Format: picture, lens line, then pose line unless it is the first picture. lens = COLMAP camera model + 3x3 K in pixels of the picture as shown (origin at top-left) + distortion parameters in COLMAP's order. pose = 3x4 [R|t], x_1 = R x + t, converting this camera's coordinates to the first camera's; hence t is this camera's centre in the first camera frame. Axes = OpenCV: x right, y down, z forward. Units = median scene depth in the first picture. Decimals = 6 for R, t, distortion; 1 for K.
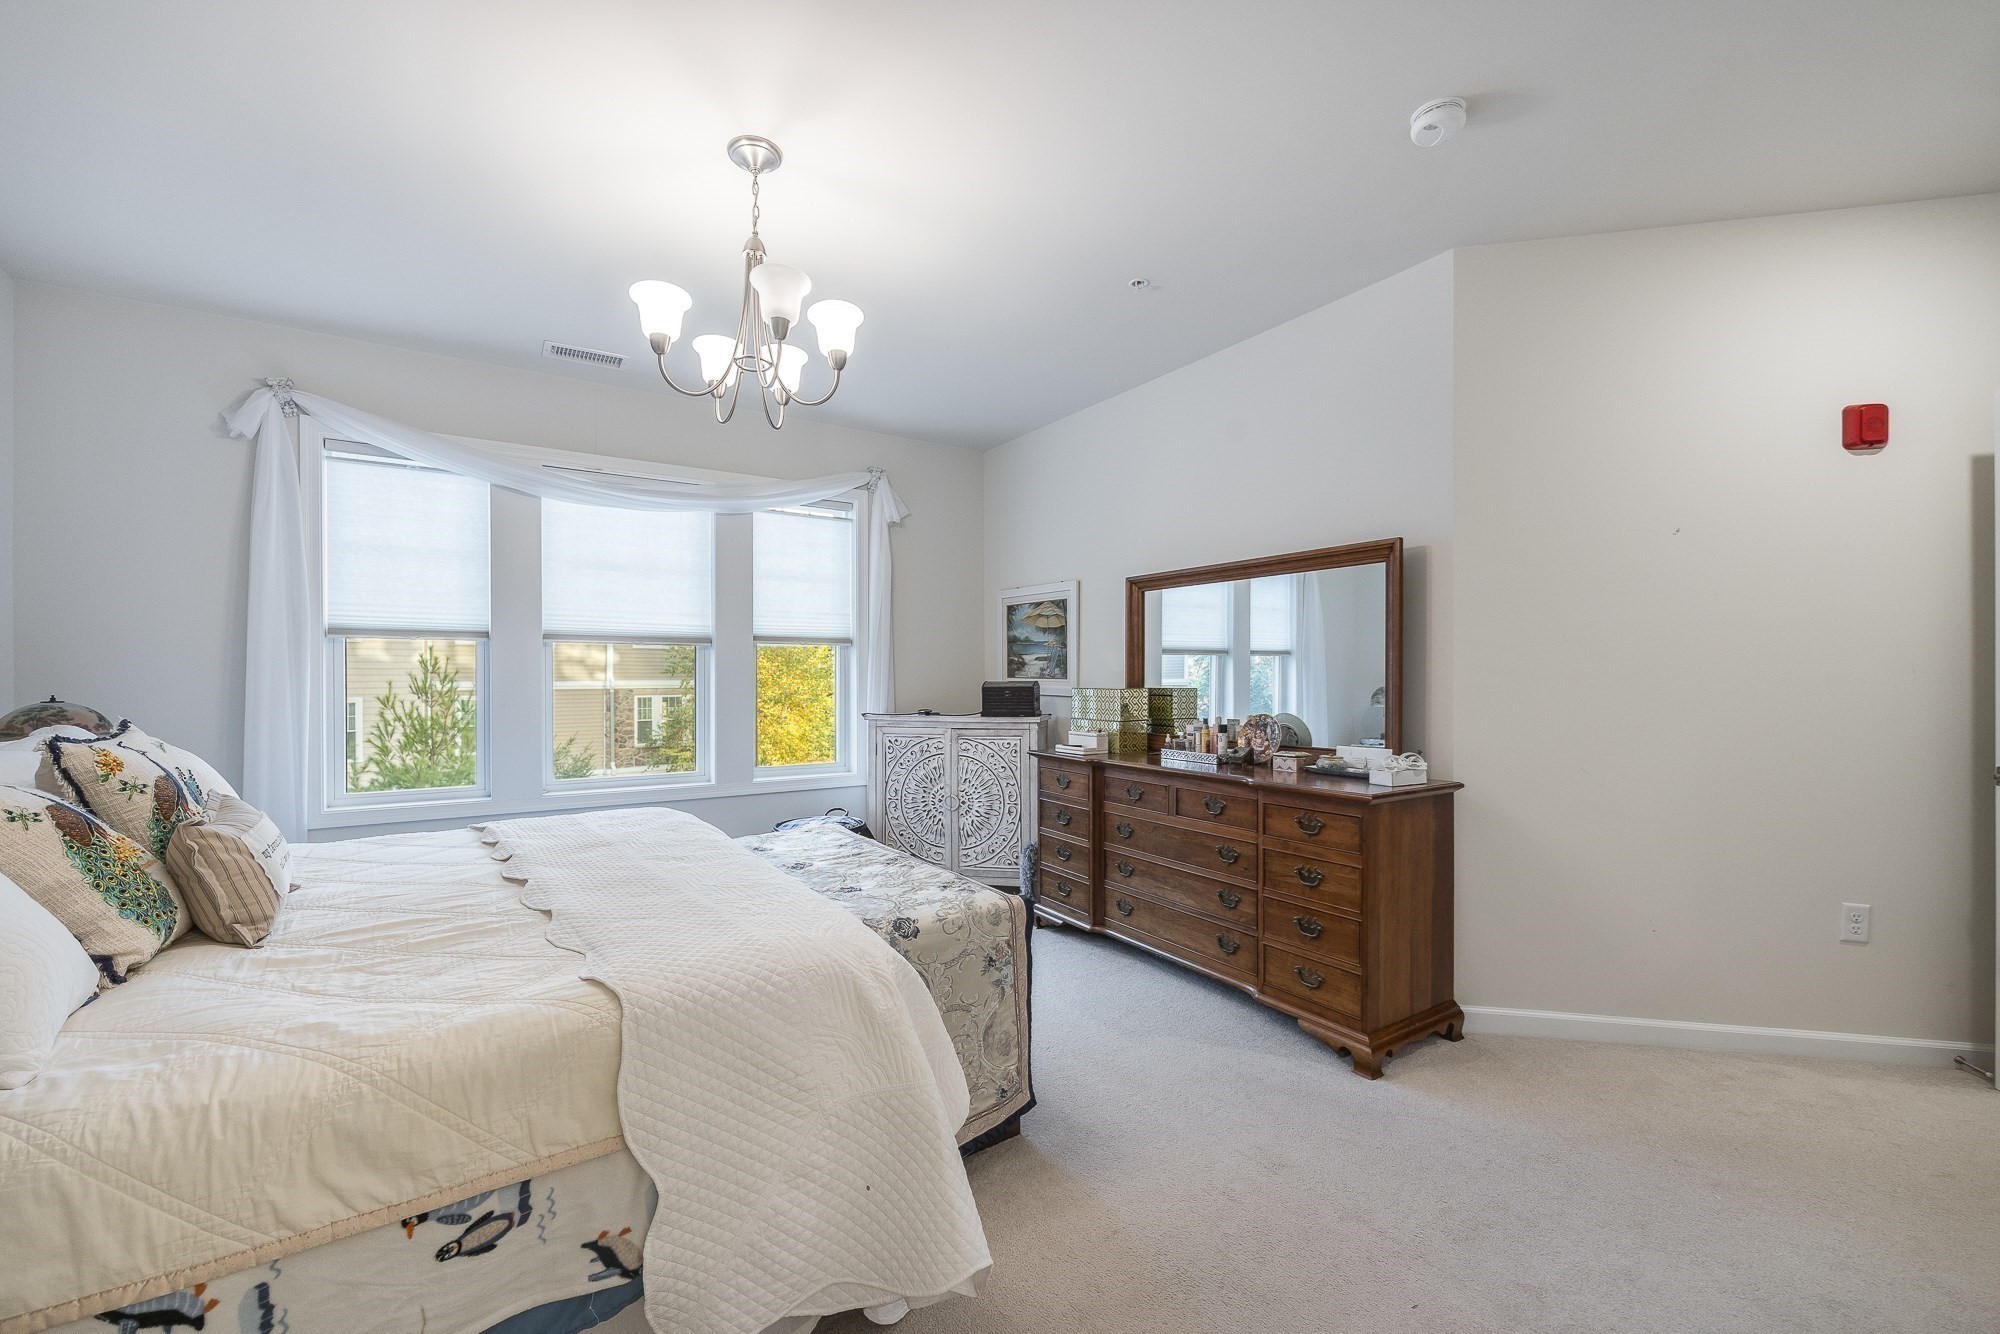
lens RADIAL K [[765.8, 0, 1002.6], [0, 765.8, 672.8], [0, 0, 1]] dist [-0.001044, -0.000041]
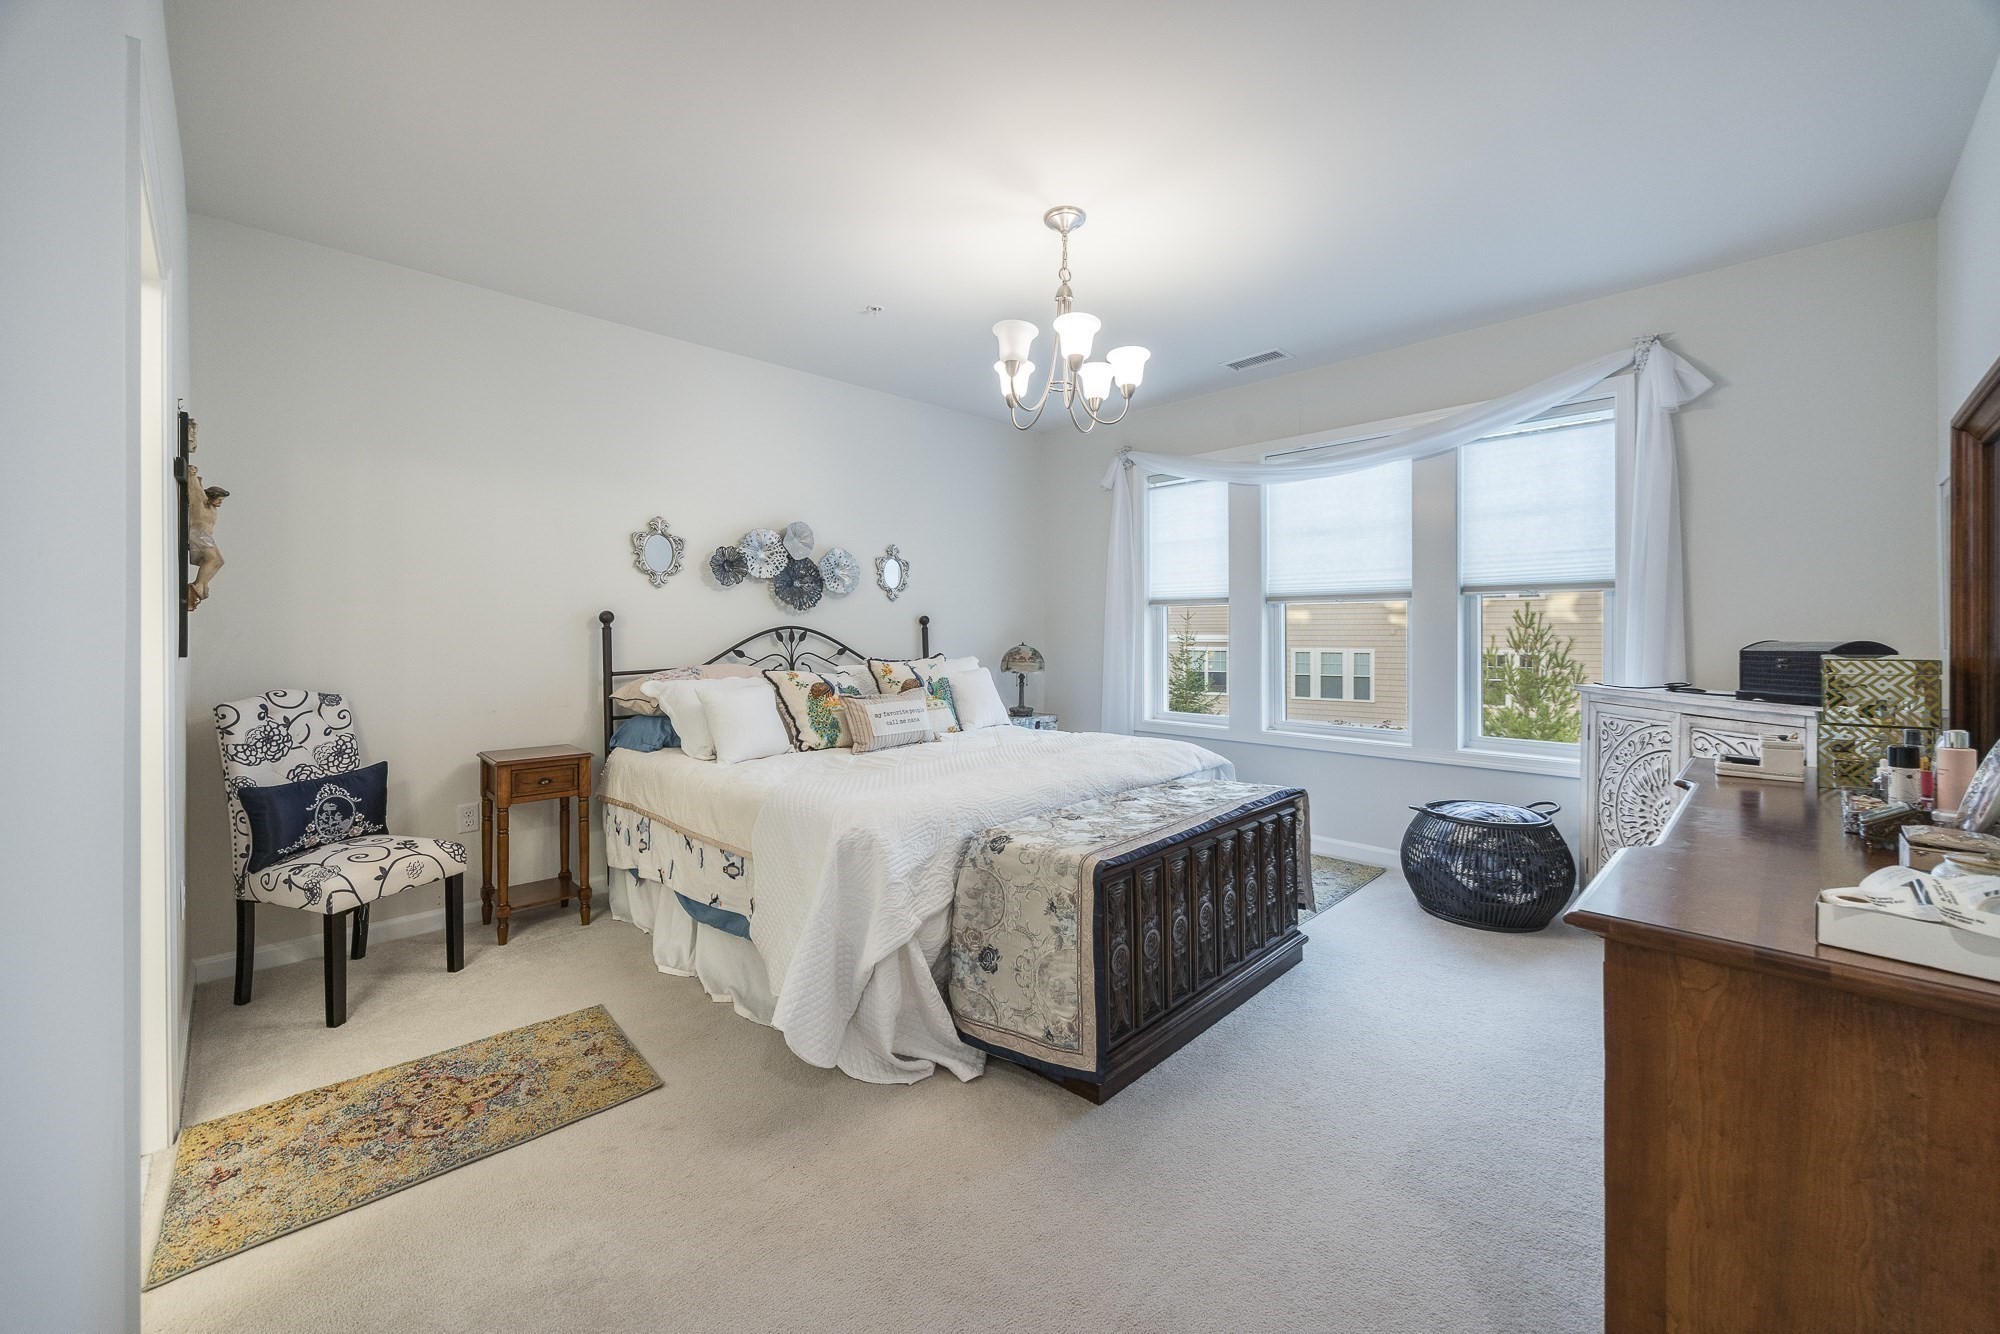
lens RADIAL K [[777.8, 0, 1043.2], [0, 777.8, 633.0], [0, 0, 1]] dist [0.009011, 0.000014]
pose [[0.238467, 0.002938, -0.971146, 0.540051], [0.005334, 0.999976, 0.004335, -0.001073], [0.971136, -0.006214, 0.238446, 0.390751]]
